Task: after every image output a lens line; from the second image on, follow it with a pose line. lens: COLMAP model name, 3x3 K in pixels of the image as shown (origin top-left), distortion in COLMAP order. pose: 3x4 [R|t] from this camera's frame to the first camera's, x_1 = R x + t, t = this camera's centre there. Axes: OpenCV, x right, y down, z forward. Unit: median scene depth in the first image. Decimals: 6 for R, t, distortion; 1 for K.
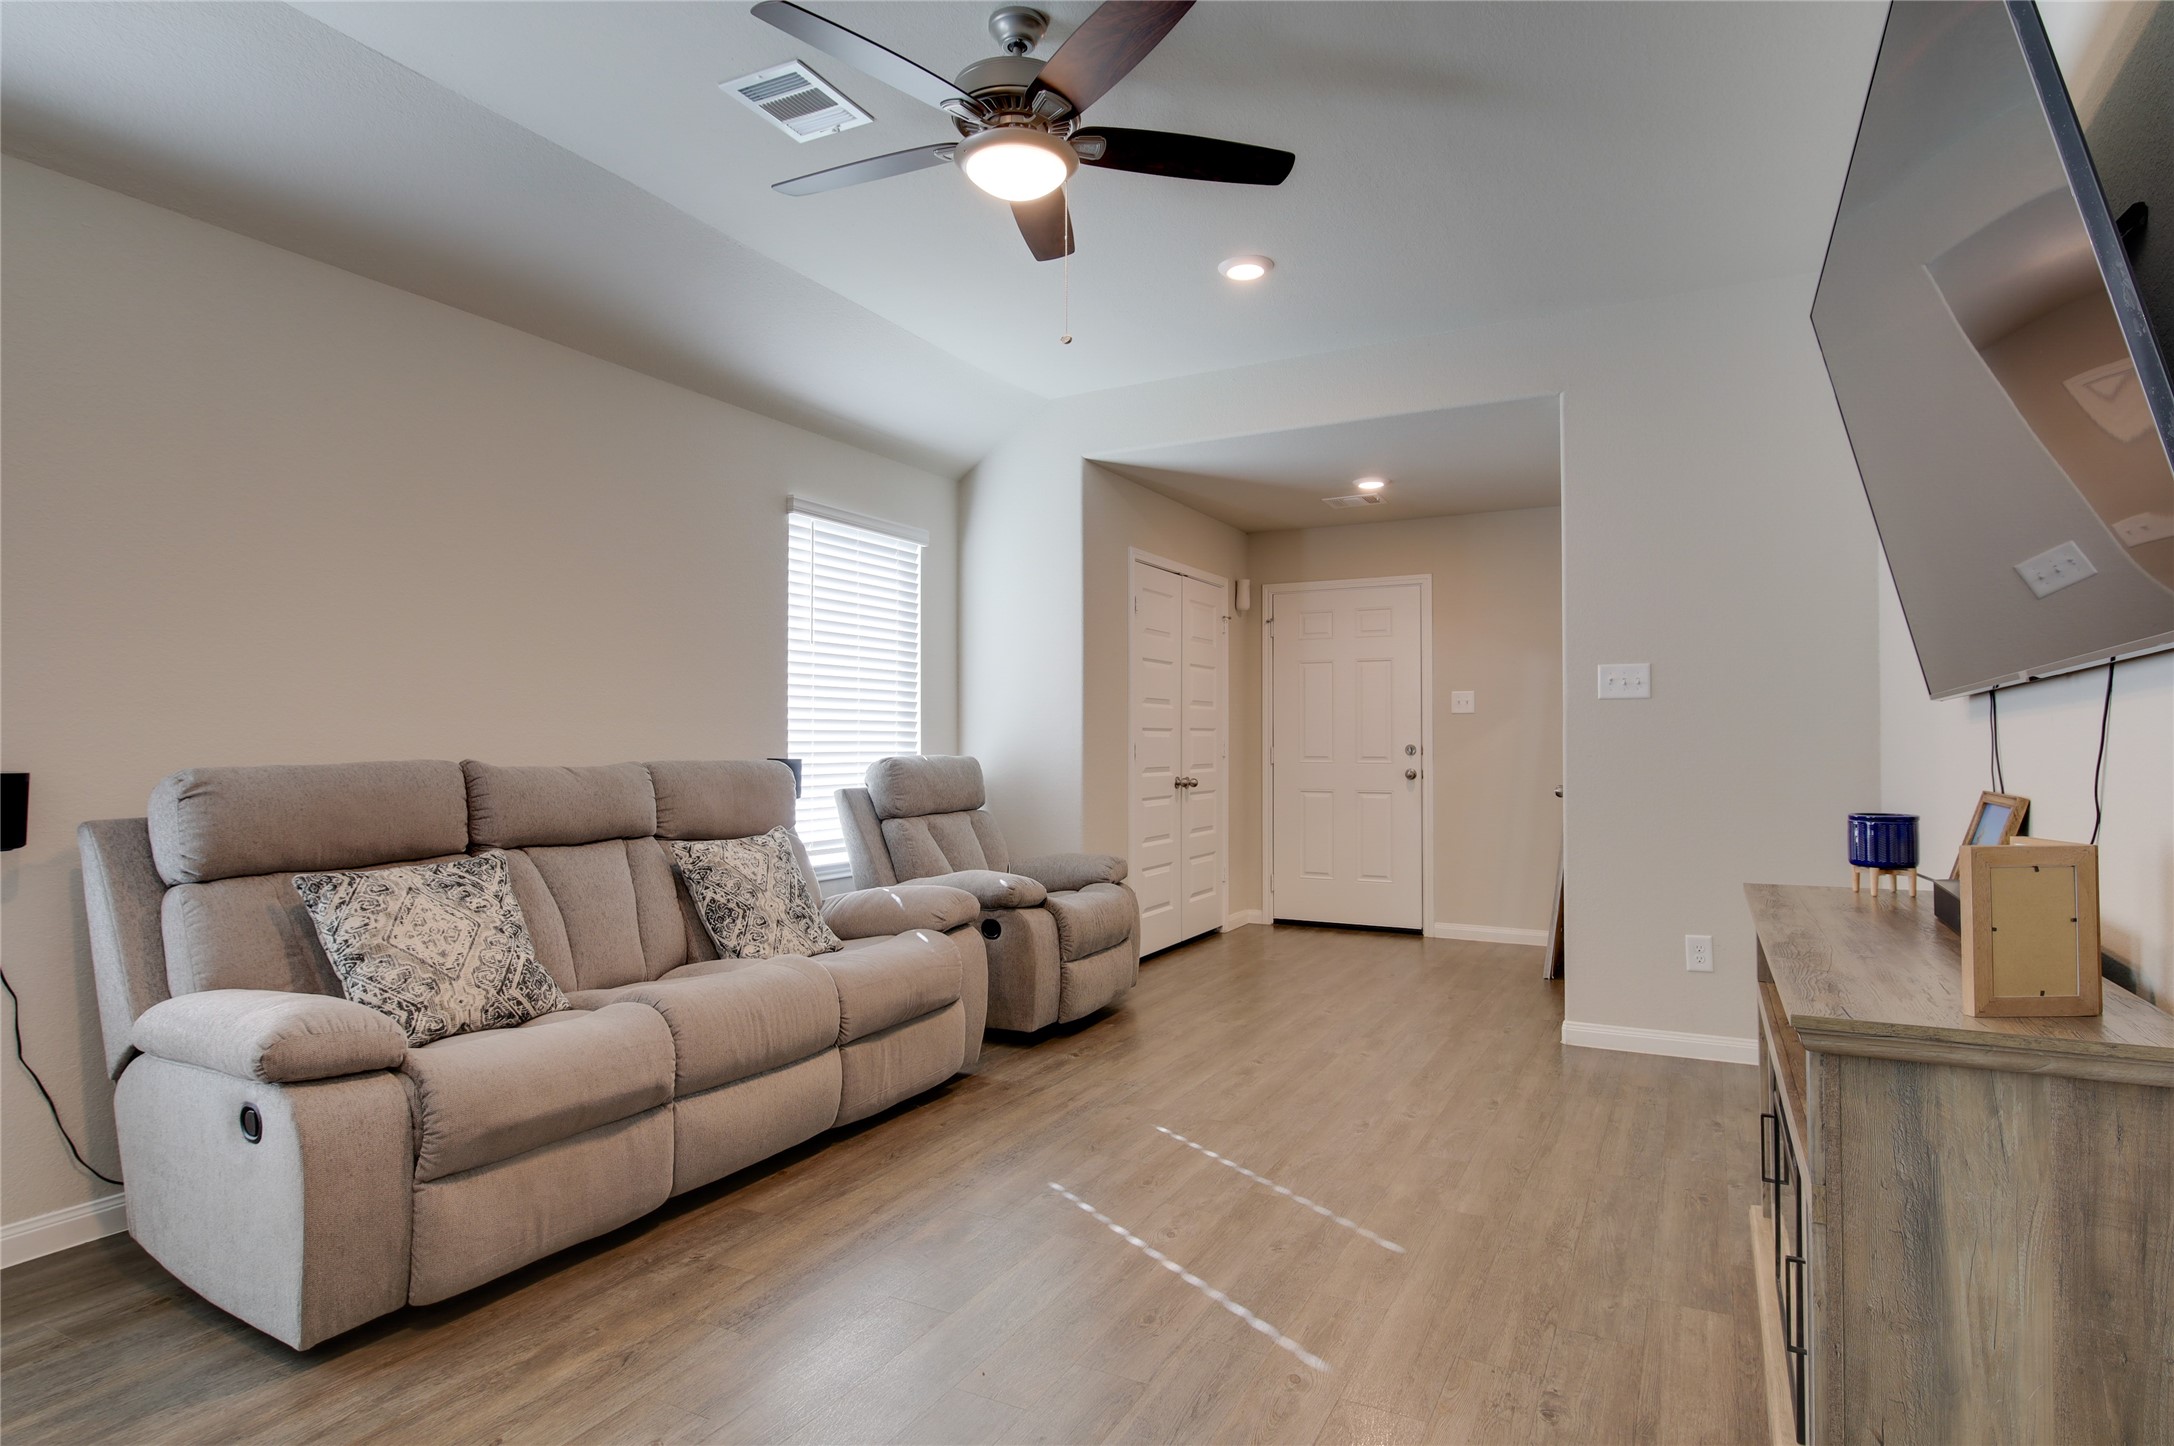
lens RADIAL K [[1162.6, 0, 1094.3], [0, 1162.6, 721.1], [0, 0, 1]] dist [0.012454, -0.011234]
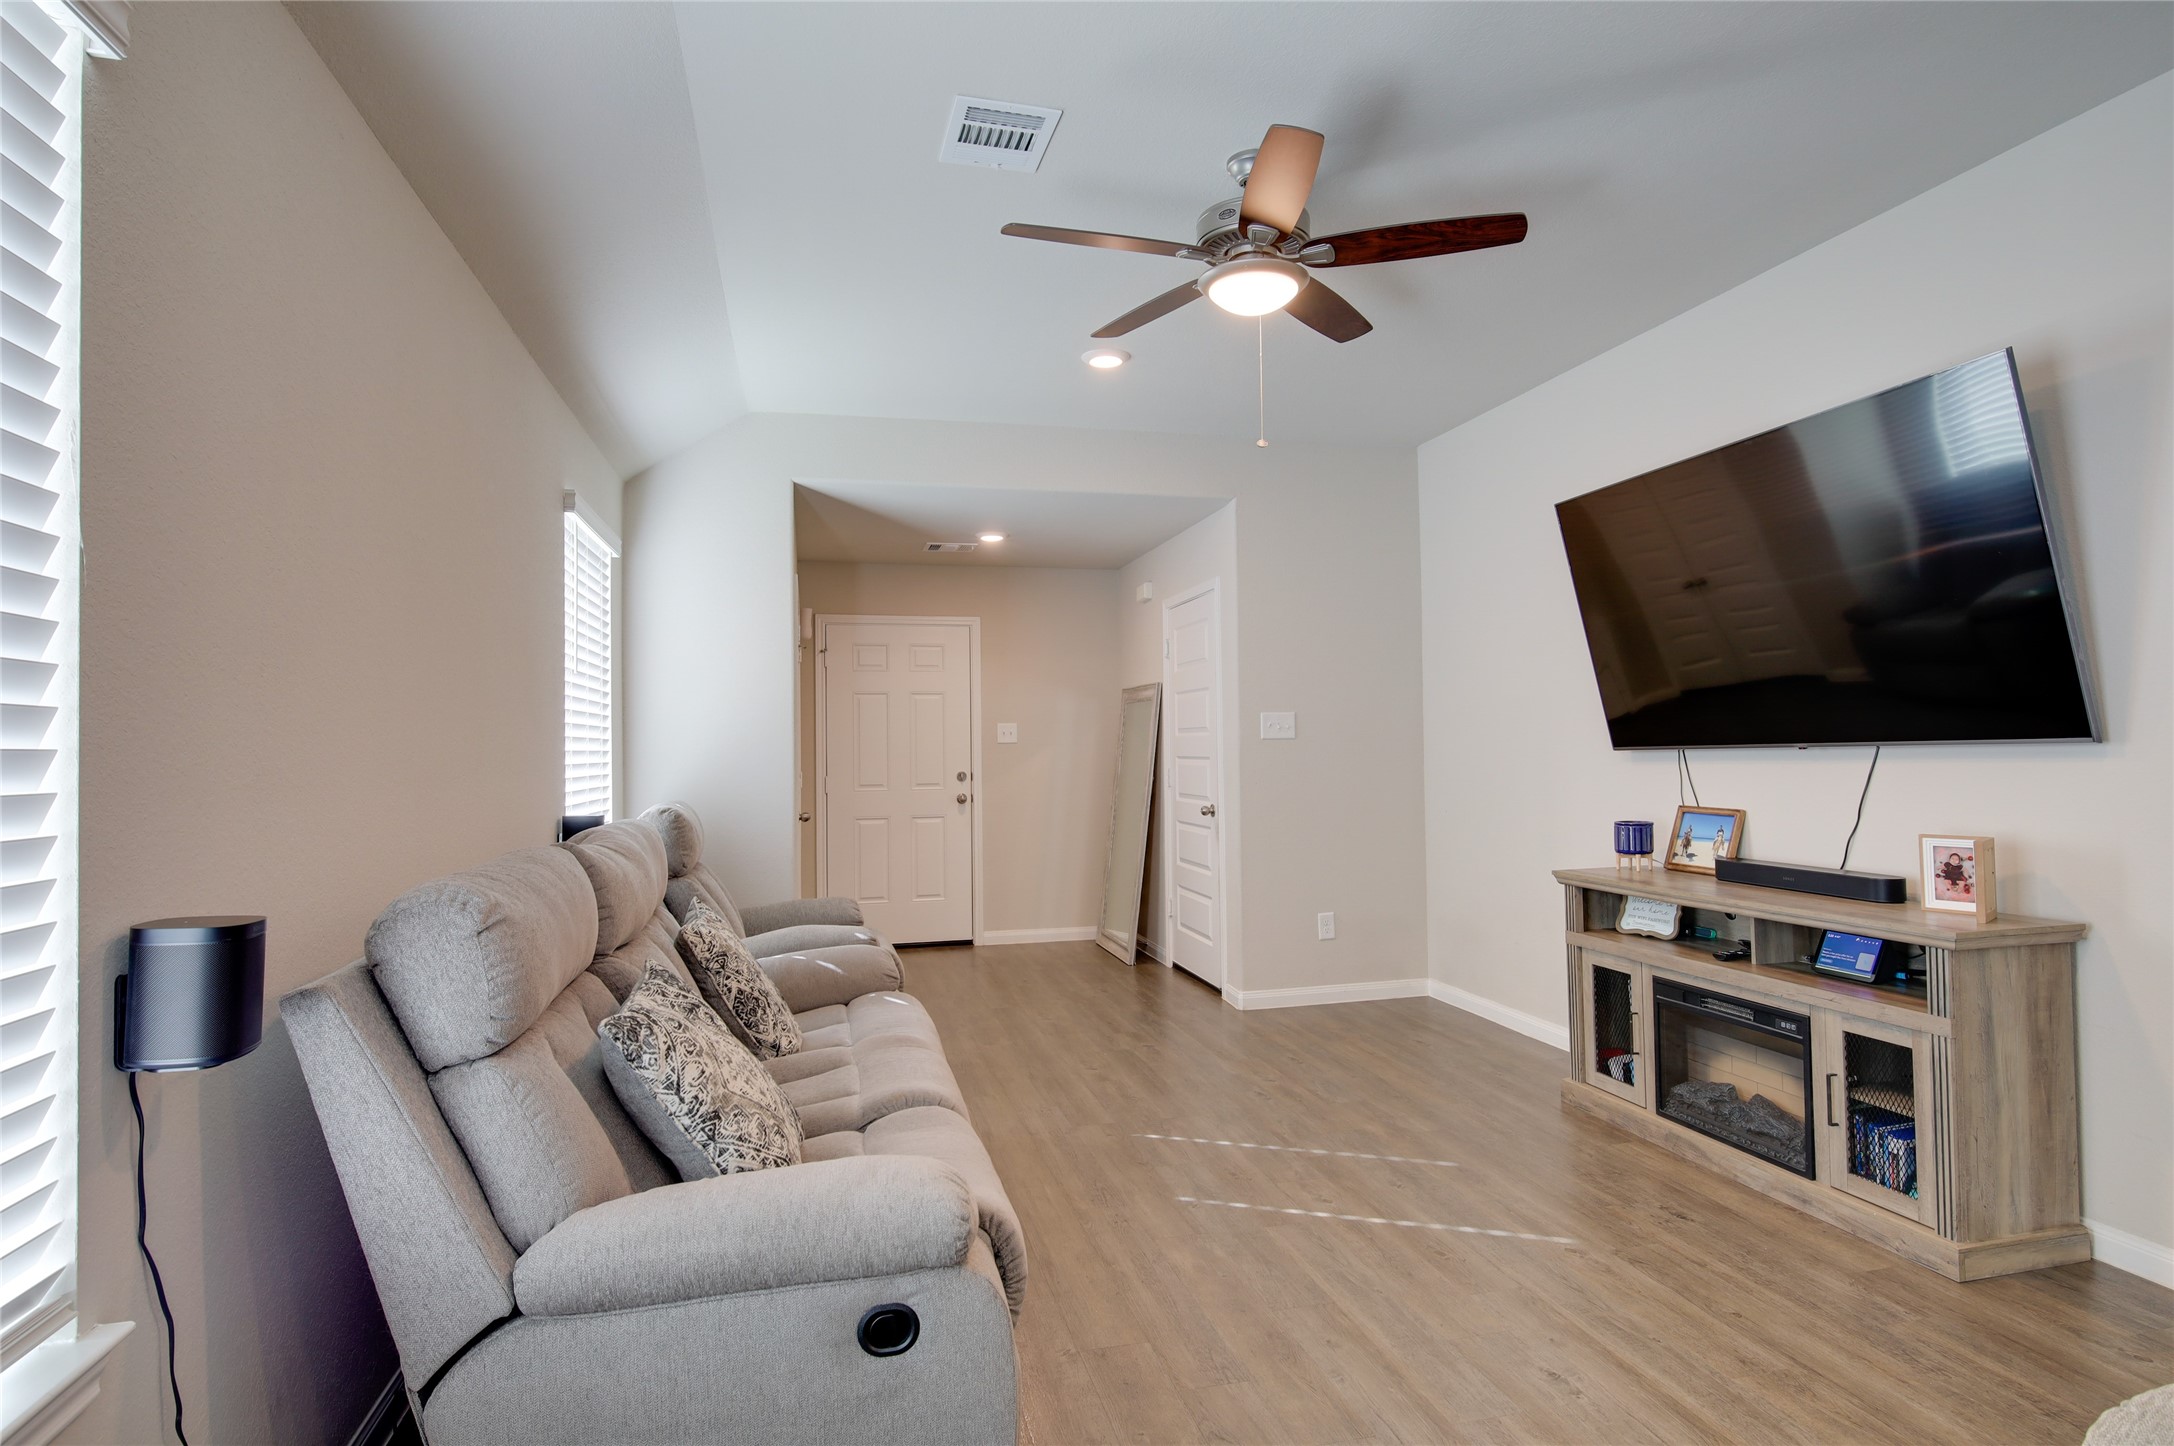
lens RADIAL K [[1154.4, 0, 1101.4], [0, 1154.4, 722.4], [0, 0, 1]] dist [0.011137, -0.011713]
pose [[0.744643, 0.005159, 0.667443, -0.771503], [0.000397, 0.999967, -0.008173, -0.037318], [-0.667463, 0.006351, 0.744616, 0.223788]]
